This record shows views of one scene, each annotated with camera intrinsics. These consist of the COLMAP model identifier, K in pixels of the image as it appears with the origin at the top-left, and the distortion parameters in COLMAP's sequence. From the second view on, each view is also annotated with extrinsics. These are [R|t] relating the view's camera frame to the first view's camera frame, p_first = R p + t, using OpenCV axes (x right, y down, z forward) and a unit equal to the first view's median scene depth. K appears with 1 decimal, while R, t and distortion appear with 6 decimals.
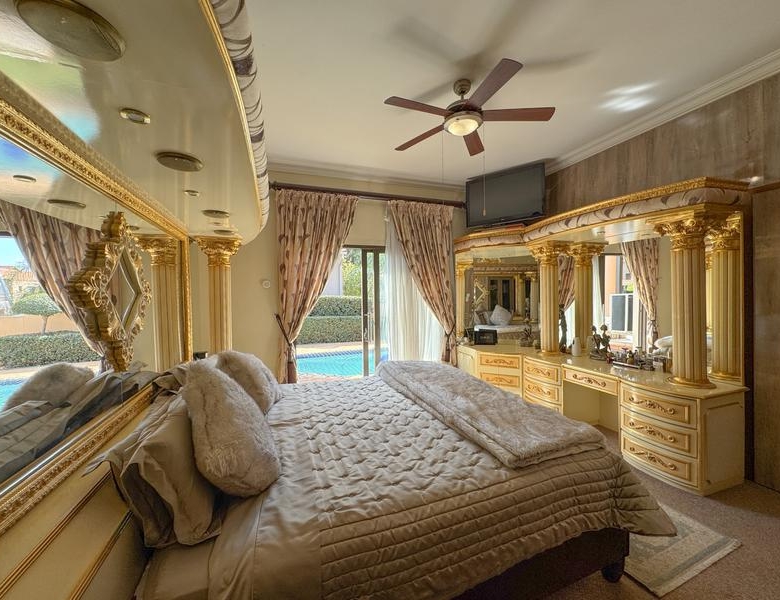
lens RADIAL K [[318.7, 0, 390.3], [0, 318.7, 299.0], [0, 0, 1]] dist [-0.001713, 0.000452]
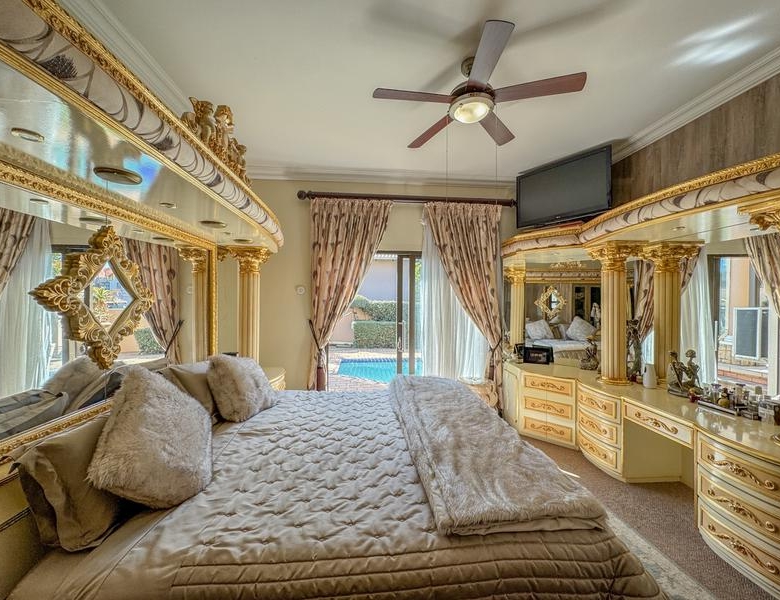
lens RADIAL K [[318.7, 0, 390.3], [0, 318.7, 299.0], [0, 0, 1]] dist [-0.001713, 0.000452]
pose [[0.964697, 0.020320, -0.262578, 0.163519], [-0.024743, 0.999602, -0.013548, -0.010600], [0.262198, 0.019566, 0.964816, 0.075230]]
